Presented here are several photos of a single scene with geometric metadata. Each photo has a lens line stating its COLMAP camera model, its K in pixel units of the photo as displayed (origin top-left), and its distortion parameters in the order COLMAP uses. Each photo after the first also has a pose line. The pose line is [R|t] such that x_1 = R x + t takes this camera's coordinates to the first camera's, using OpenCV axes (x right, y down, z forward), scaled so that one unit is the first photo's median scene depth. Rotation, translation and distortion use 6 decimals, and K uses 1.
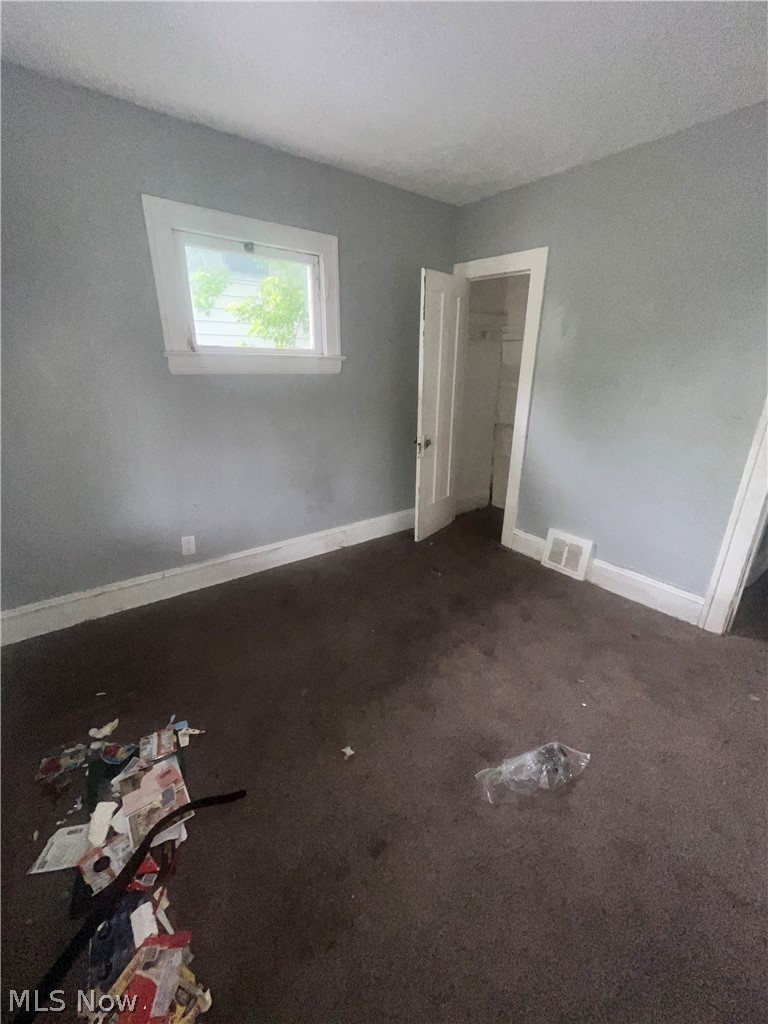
lens RADIAL K [[419.4, 0, 384.0], [0, 419.4, 512.0], [0, 0, 1]] dist [-0.001833, -0.000136]
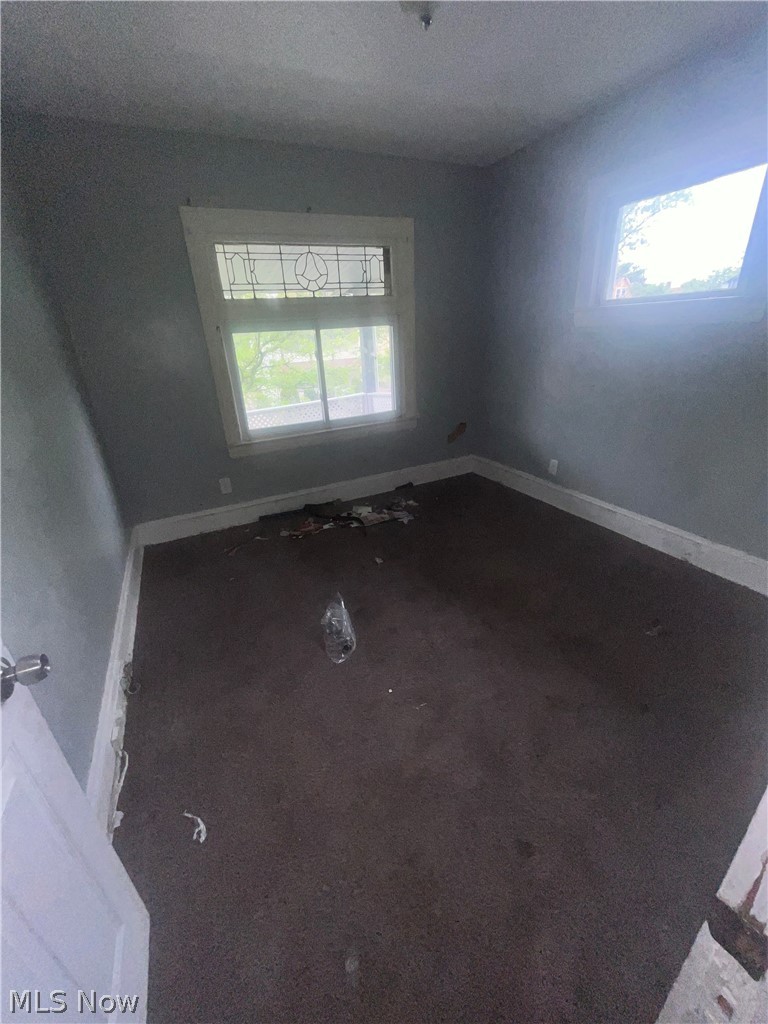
lens RADIAL K [[416.4, 0, 384.0], [0, 416.4, 512.0], [0, 0, 1]] dist [-0.017606, -0.000162]
pose [[-0.194614, 0.383227, -0.902919, 0.844731], [-0.294117, 0.855363, 0.426437, -0.194689], [0.935746, 0.348555, -0.053752, 0.660929]]
